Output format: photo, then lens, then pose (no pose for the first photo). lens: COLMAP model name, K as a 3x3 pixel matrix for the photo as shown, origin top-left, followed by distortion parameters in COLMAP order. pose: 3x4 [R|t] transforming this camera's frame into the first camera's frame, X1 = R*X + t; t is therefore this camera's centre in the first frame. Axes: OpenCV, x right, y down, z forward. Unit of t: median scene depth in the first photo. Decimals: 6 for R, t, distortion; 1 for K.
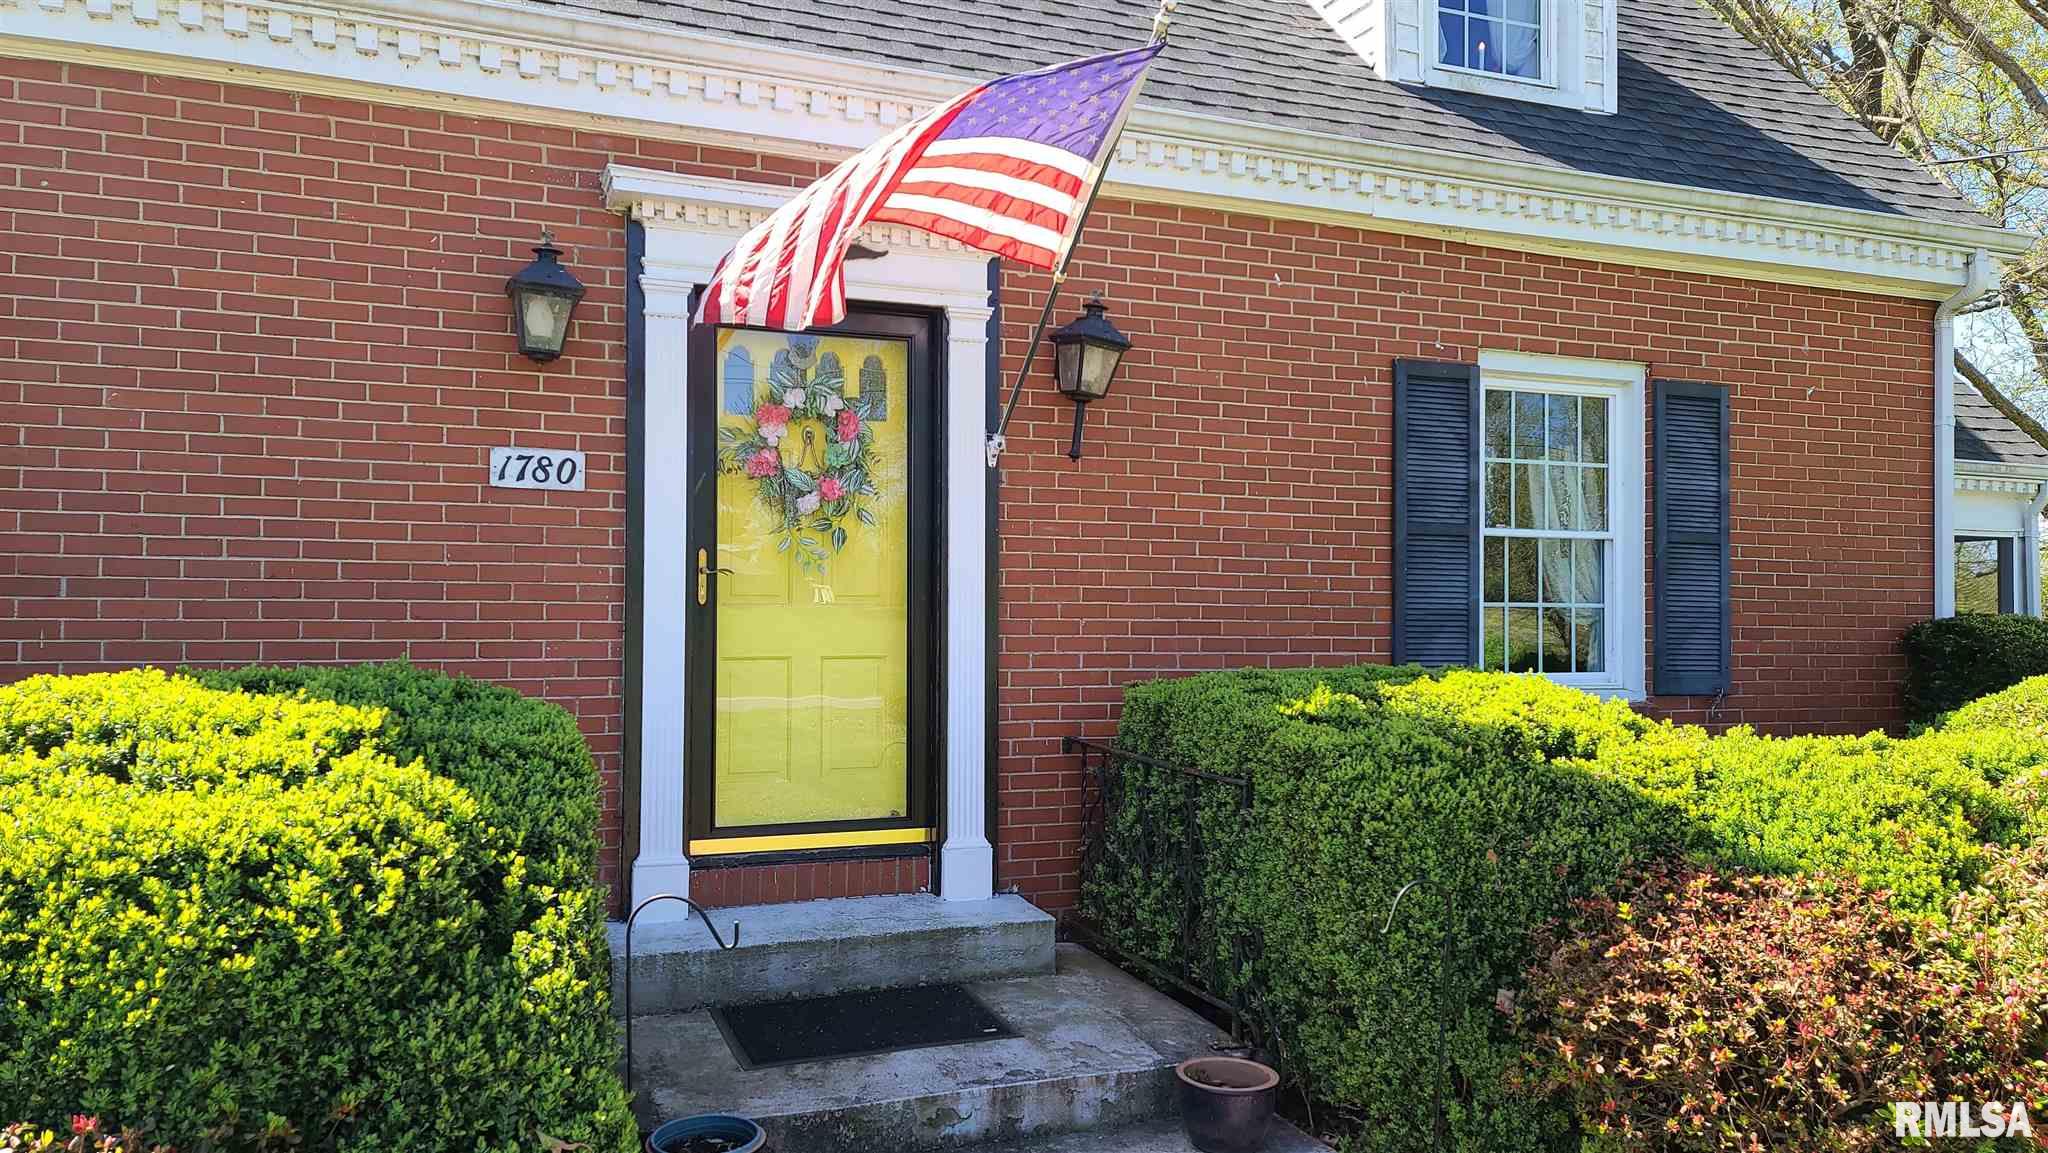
lens RADIAL K [[1459.7, 0, 1020.5], [0, 1459.7, 580.8], [0, 0, 1]] dist [0.044750, -0.002053]
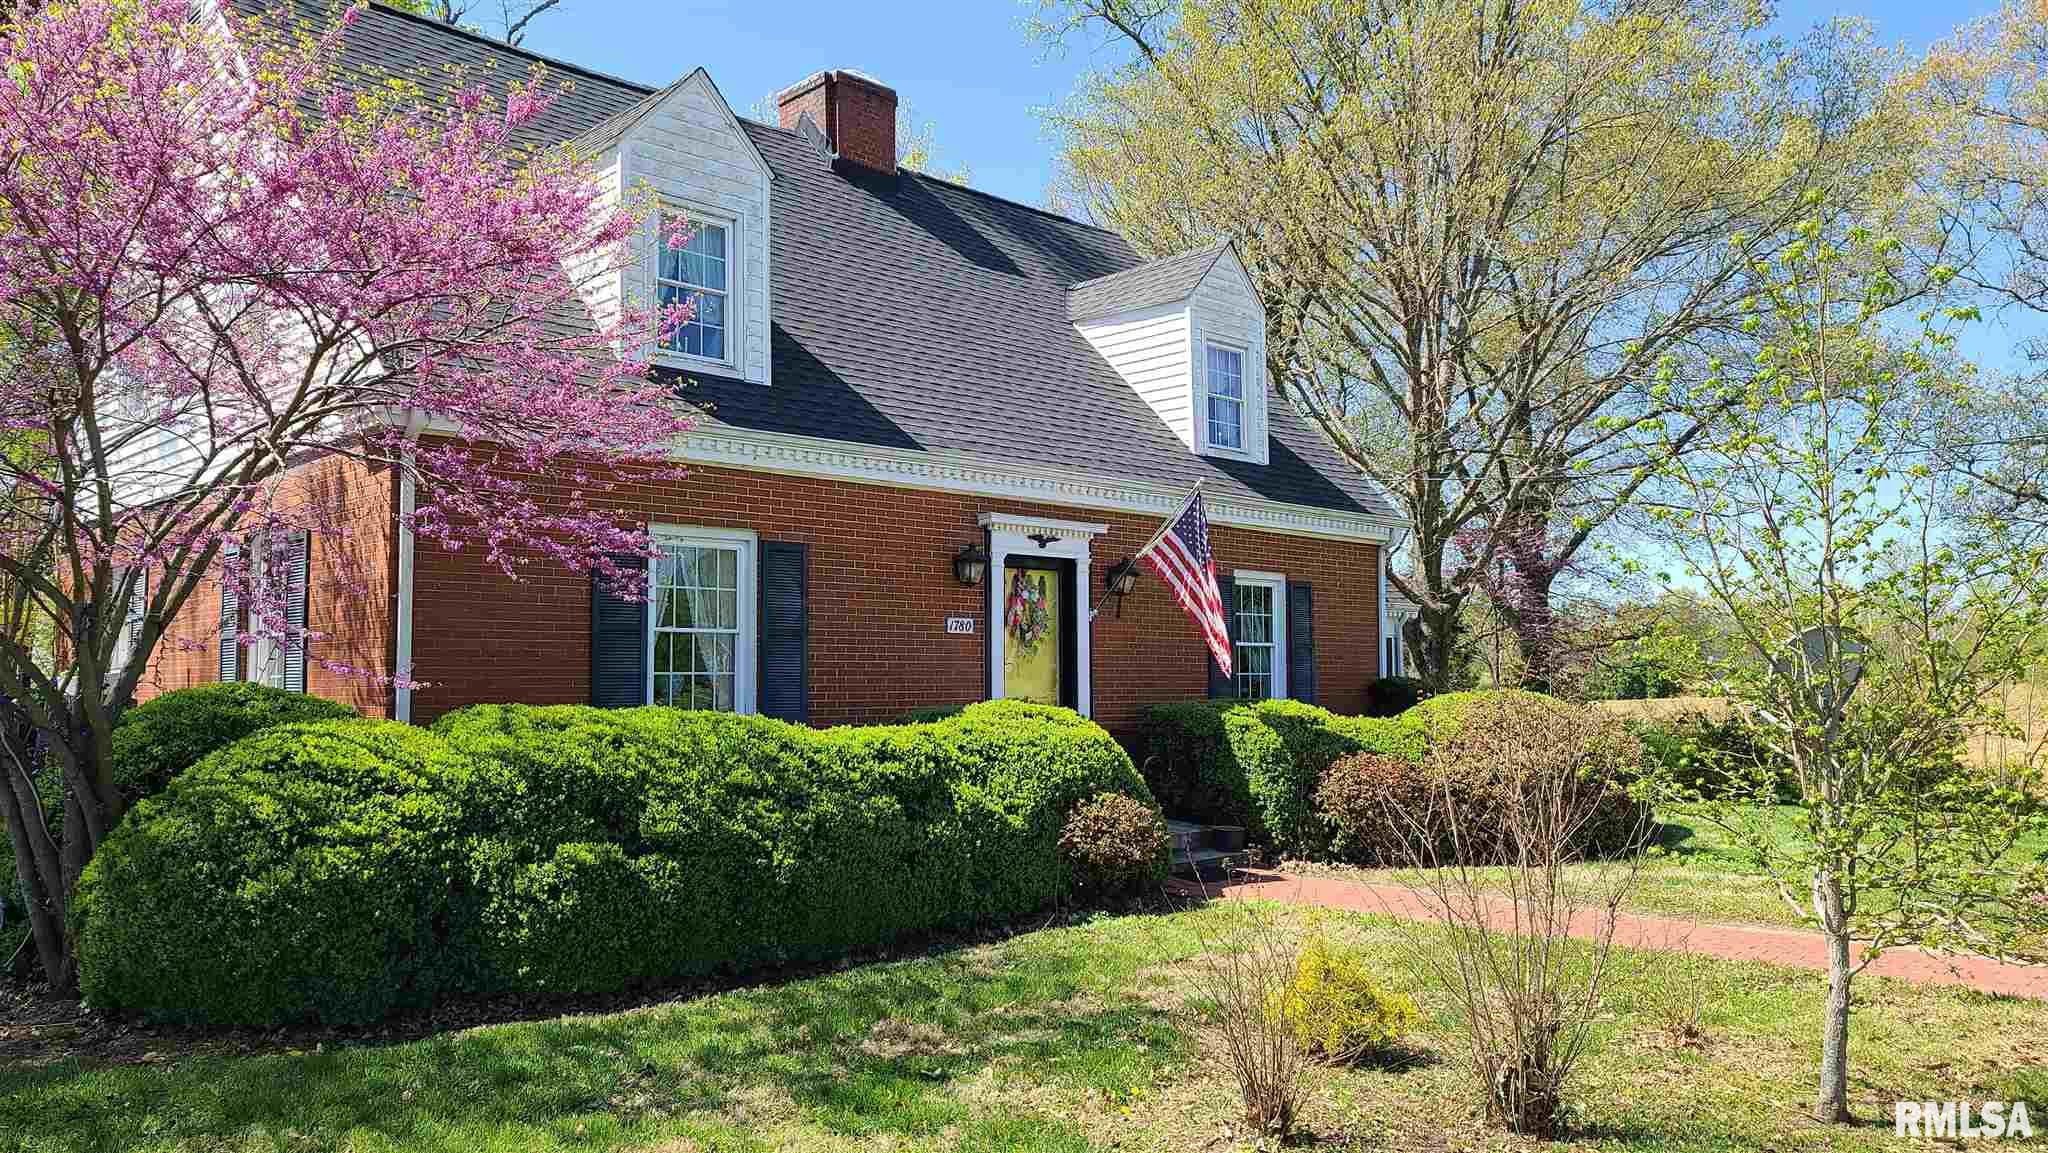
lens RADIAL K [[1459.7, 0, 1024.6], [0, 1459.7, 575.4], [0, 0, 1]] dist [0.044750, -0.002053]
pose [[0.923402, 0.017375, 0.383440, -1.070470], [0.000944, 0.998869, -0.047538, -0.037888], [-0.383832, 0.044258, 0.922342, -1.254139]]
